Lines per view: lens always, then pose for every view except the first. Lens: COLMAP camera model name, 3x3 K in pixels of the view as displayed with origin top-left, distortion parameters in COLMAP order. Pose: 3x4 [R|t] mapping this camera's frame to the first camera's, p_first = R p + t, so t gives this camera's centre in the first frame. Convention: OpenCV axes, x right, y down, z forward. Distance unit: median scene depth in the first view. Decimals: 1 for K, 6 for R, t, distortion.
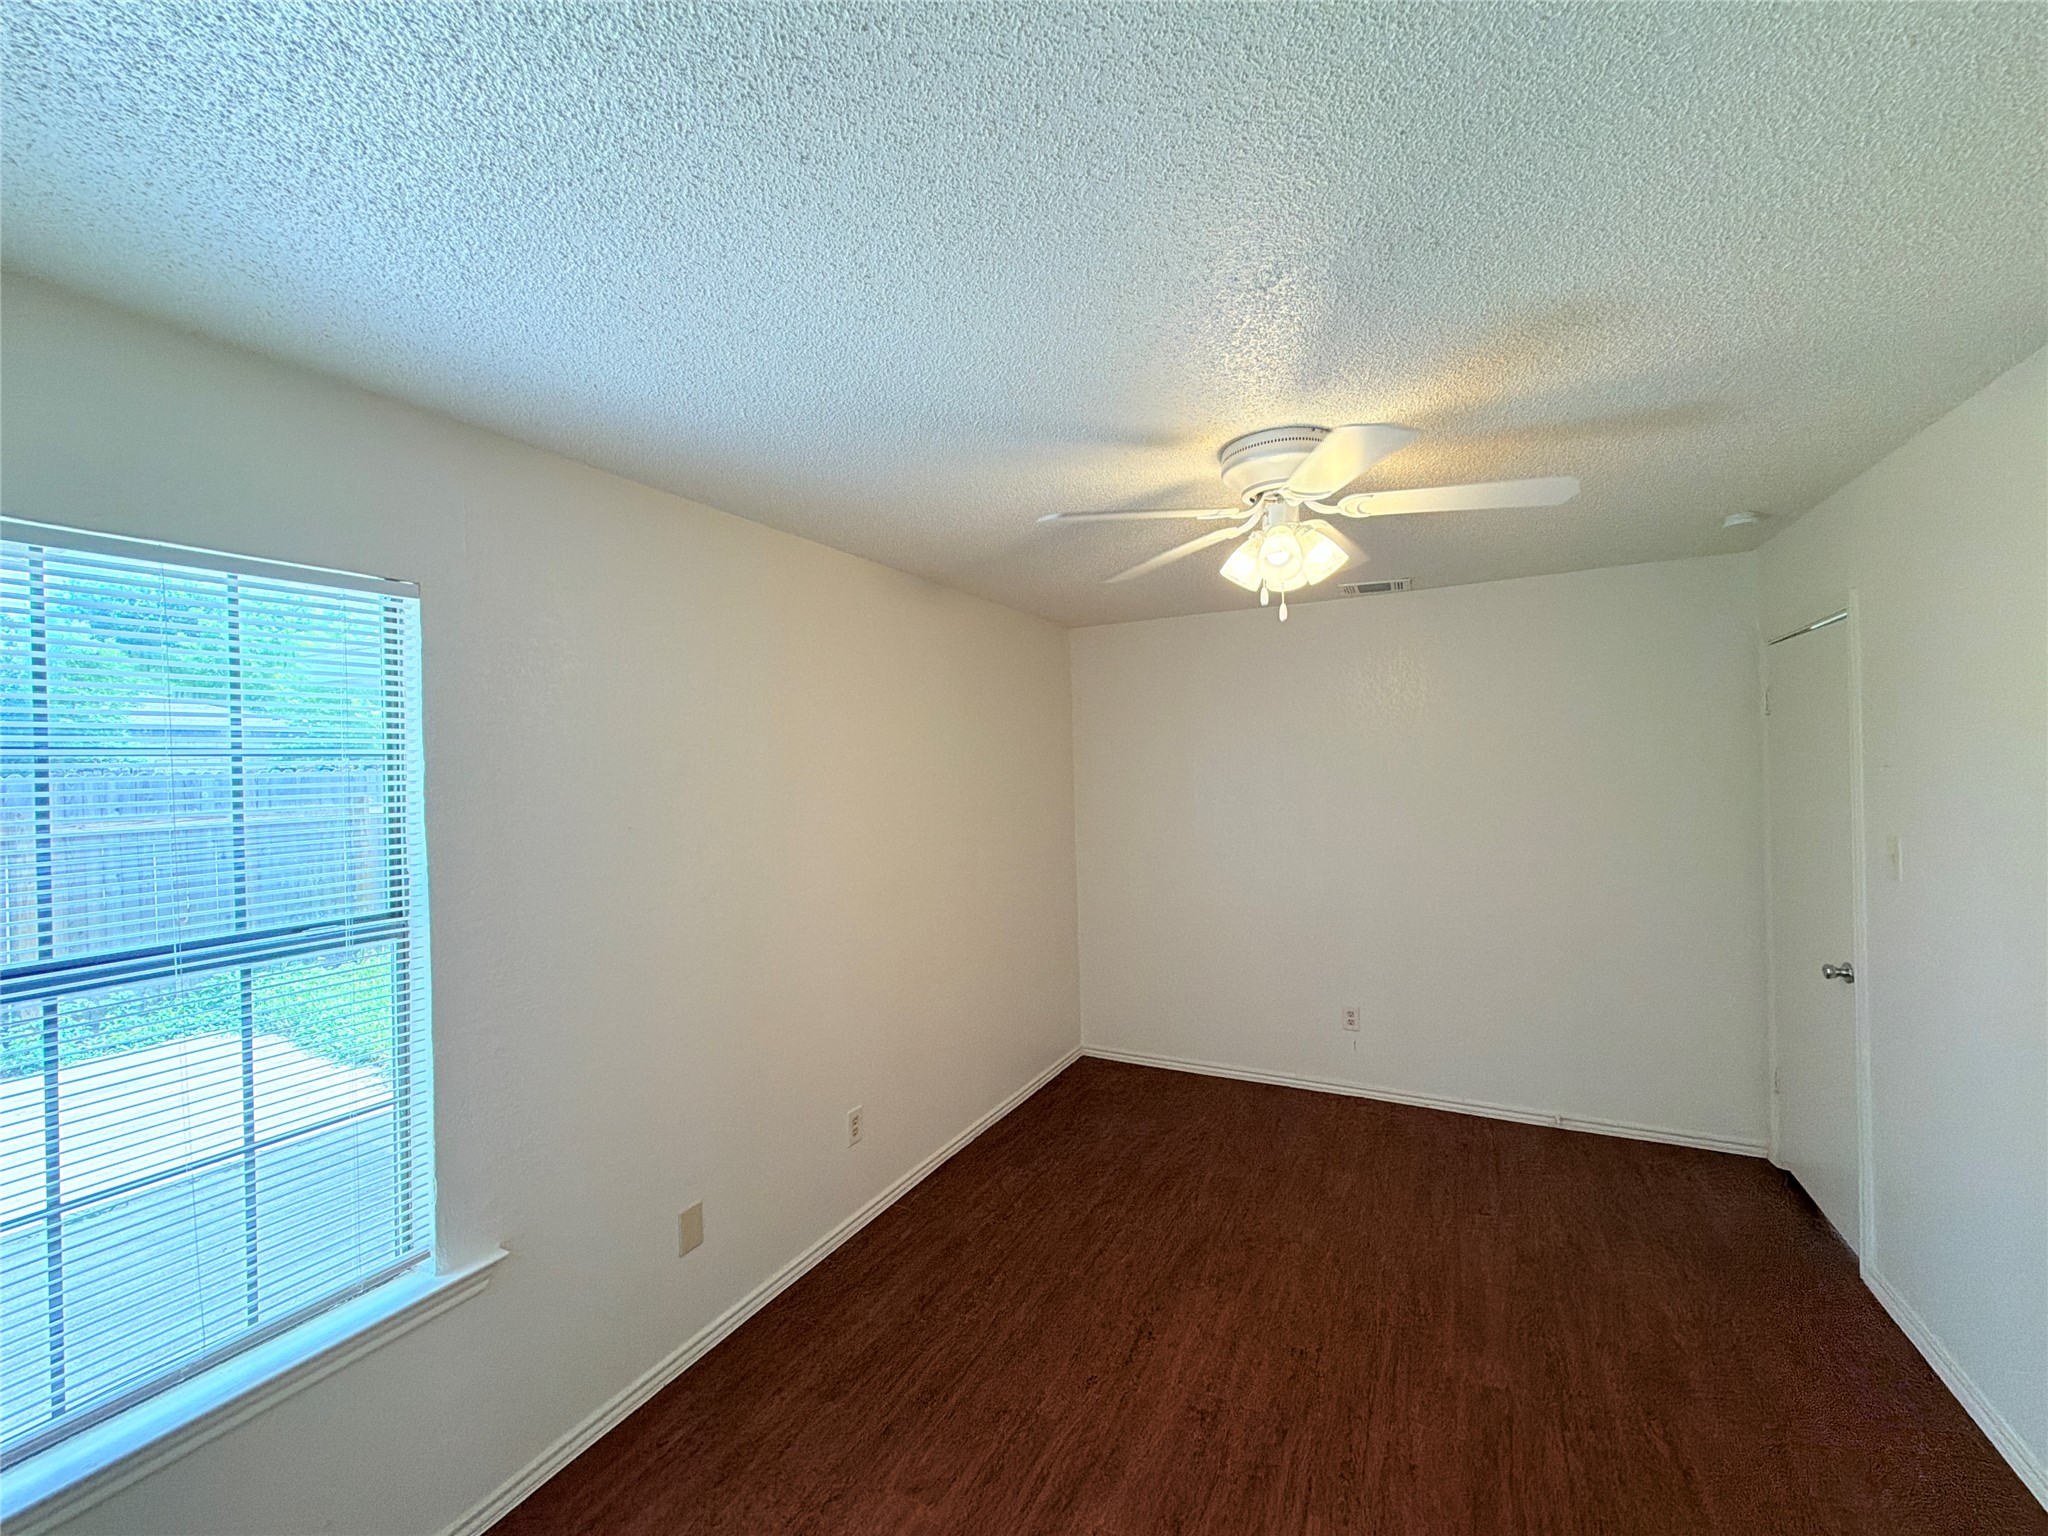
lens RADIAL K [[820.3, 0, 1022.7], [0, 820.3, 770.1], [0, 0, 1]] dist [0.001912, 0.000130]
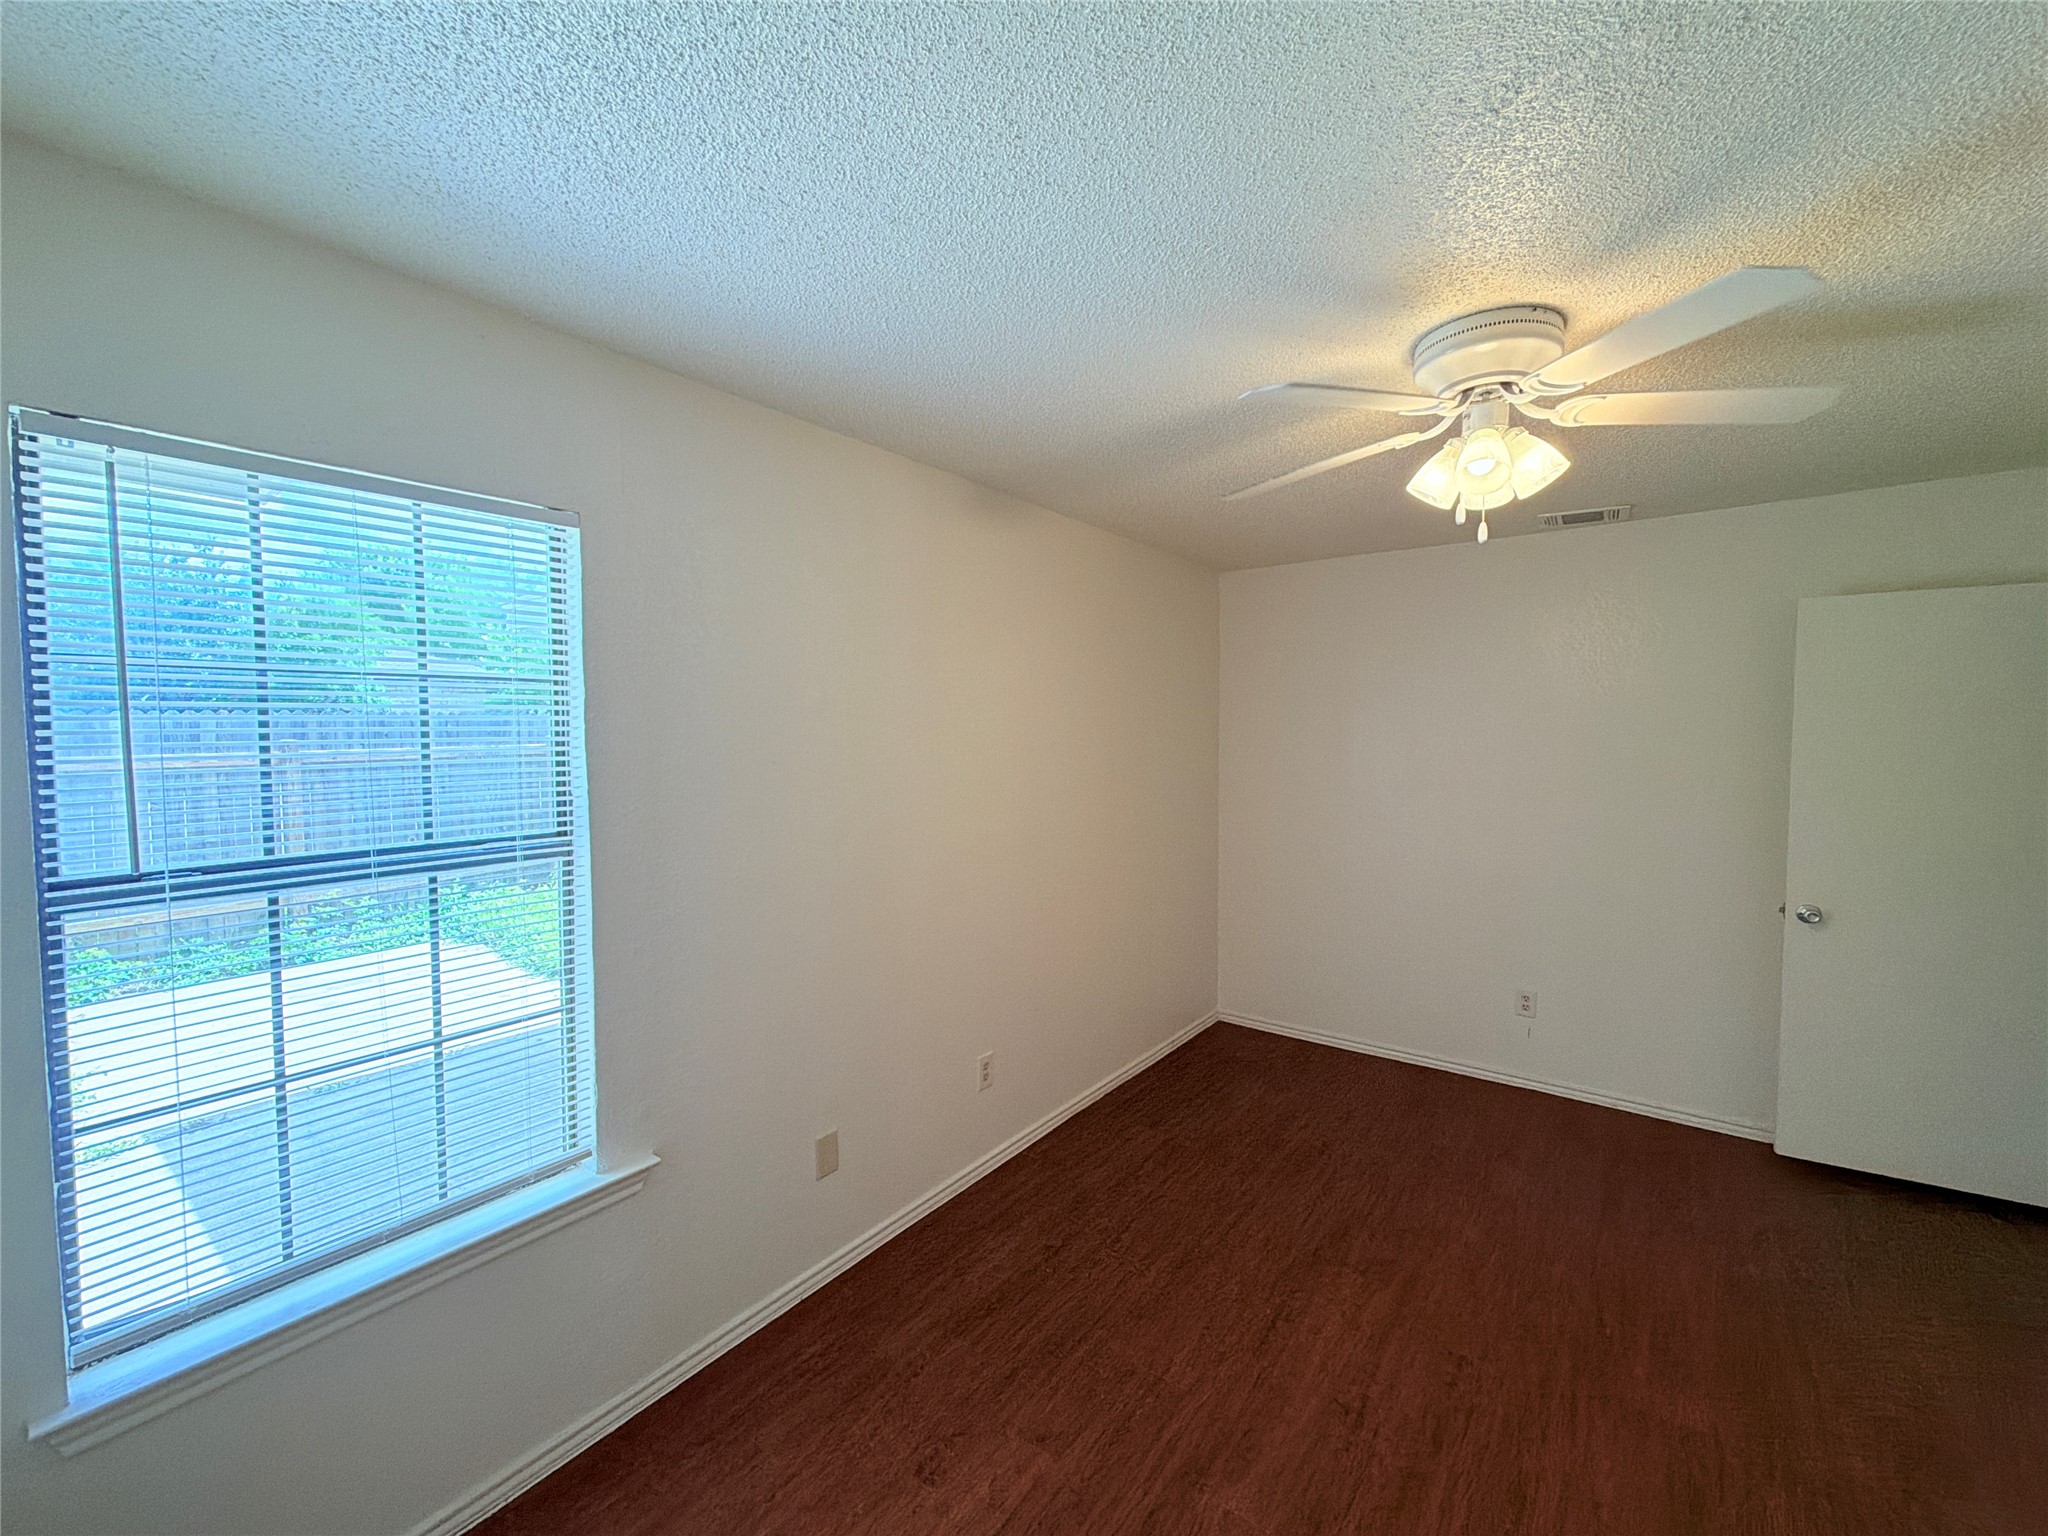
lens RADIAL K [[820.3, 0, 1023.0], [0, 820.3, 768.8], [0, 0, 1]] dist [0.001912, 0.000130]
pose [[0.986158, 0.029666, -0.163130, -0.013107], [-0.021952, 0.998563, 0.048892, 0.028360], [0.164346, -0.044634, 0.985392, 0.067271]]
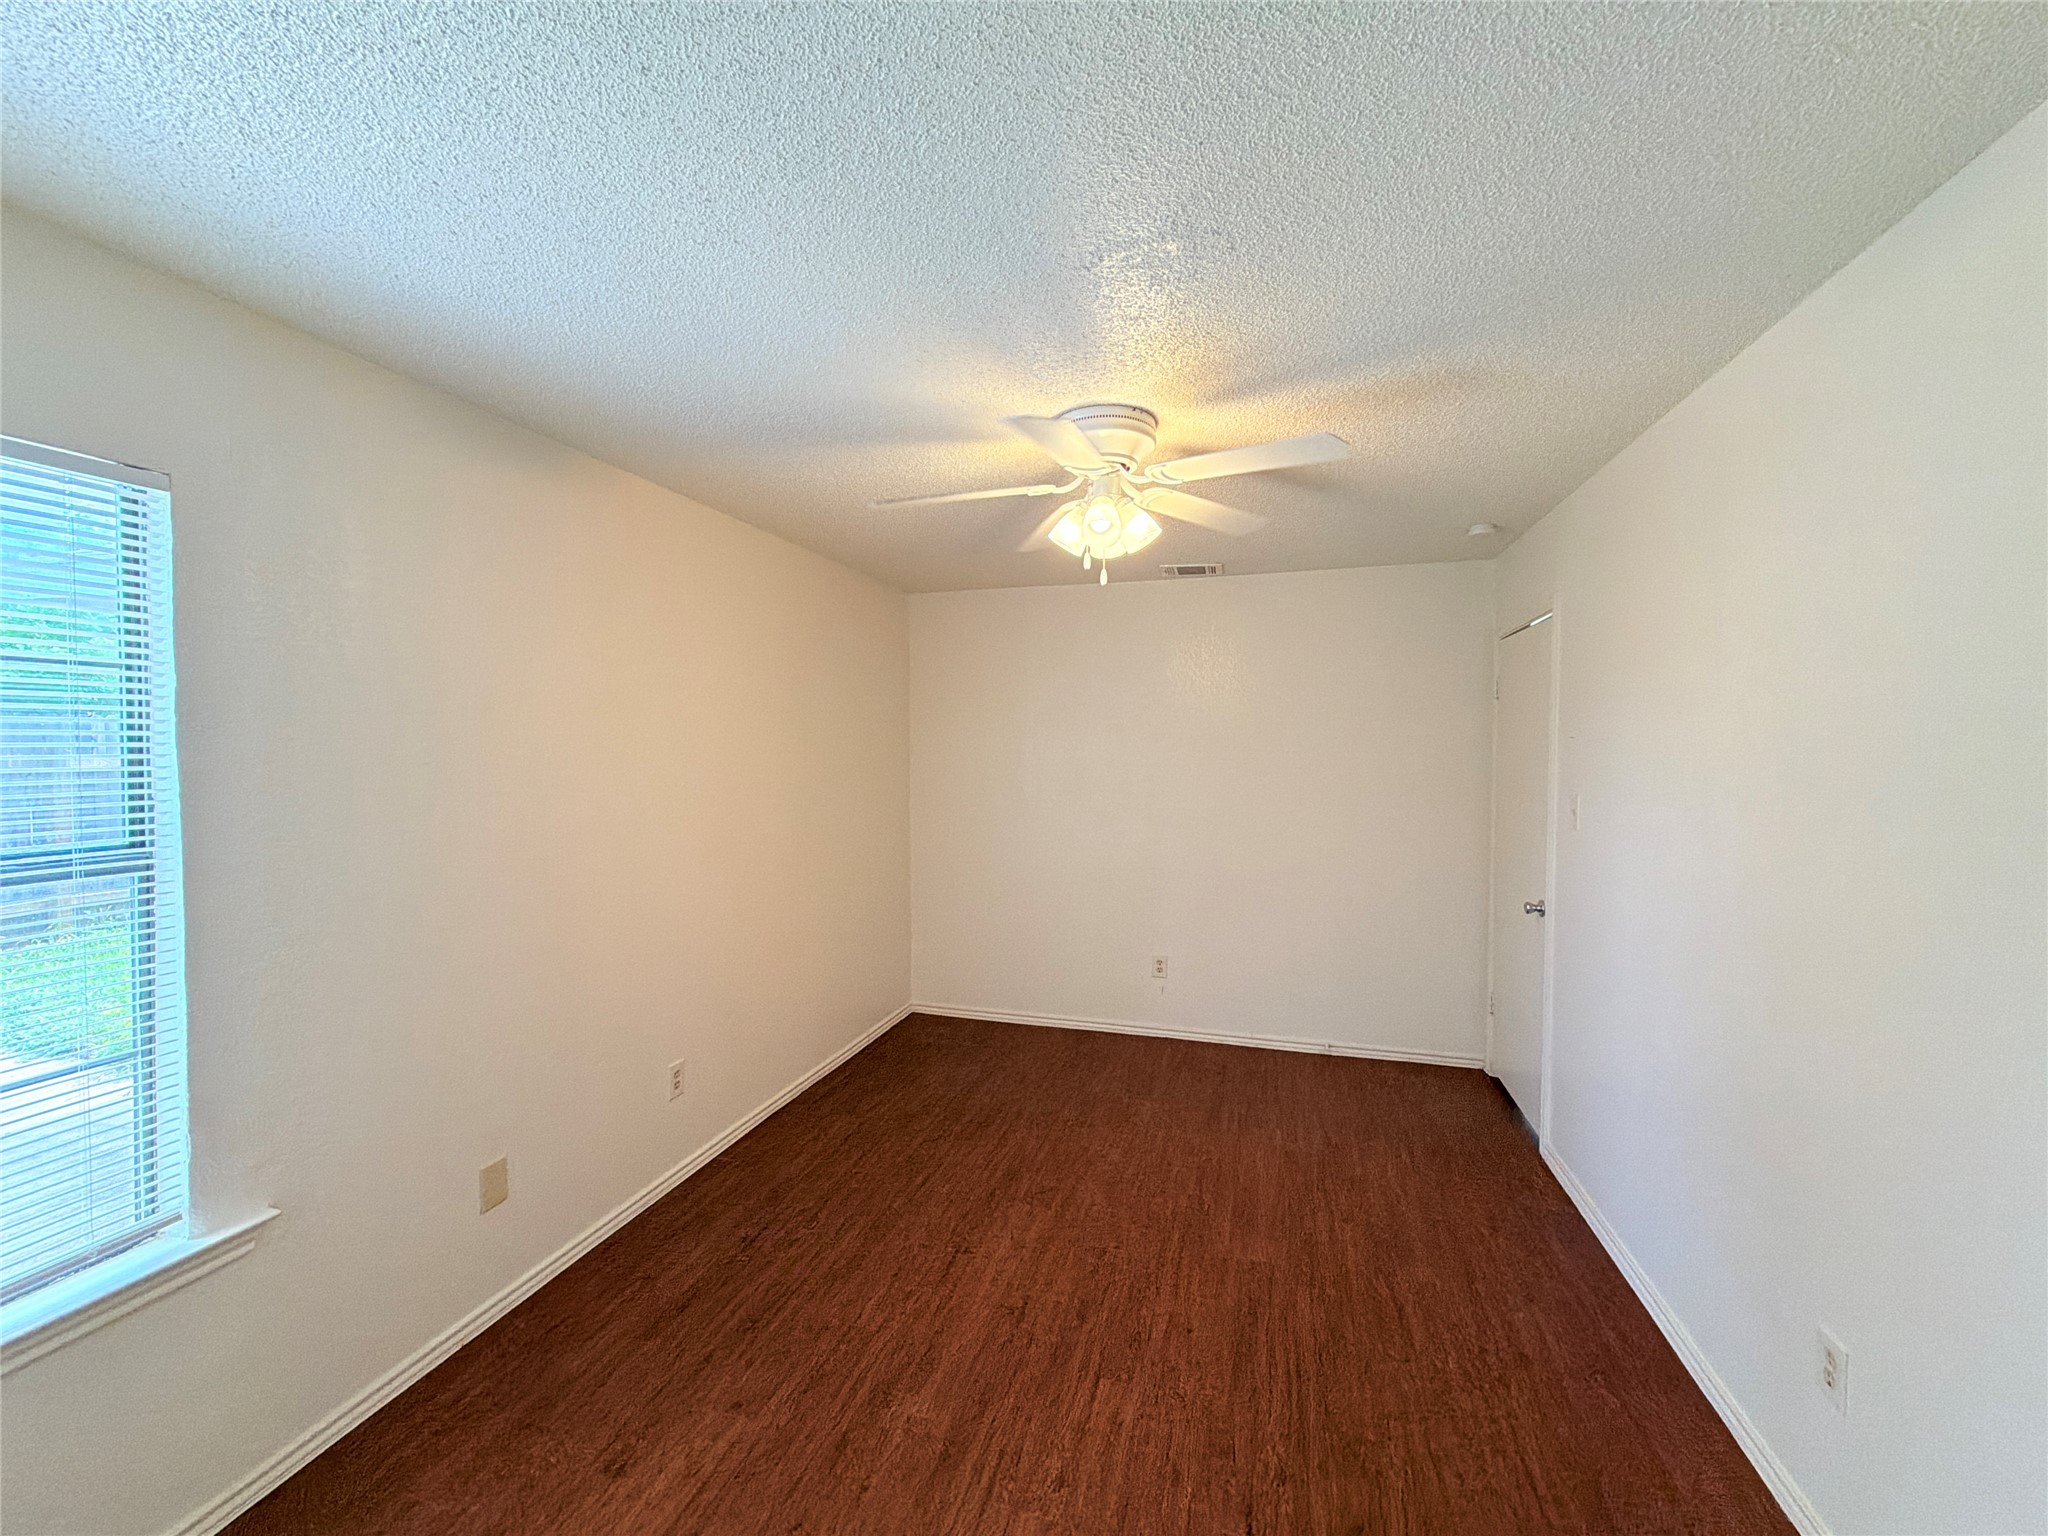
lens RADIAL K [[820.3, 0, 1021.7], [0, 820.3, 770.6], [0, 0, 1]] dist [0.001912, 0.000130]
pose [[0.980850, 0.021334, 0.193593, 0.006389], [-0.026309, 0.999385, 0.023163, 0.048144], [-0.192980, -0.027813, 0.980808, -0.061562]]
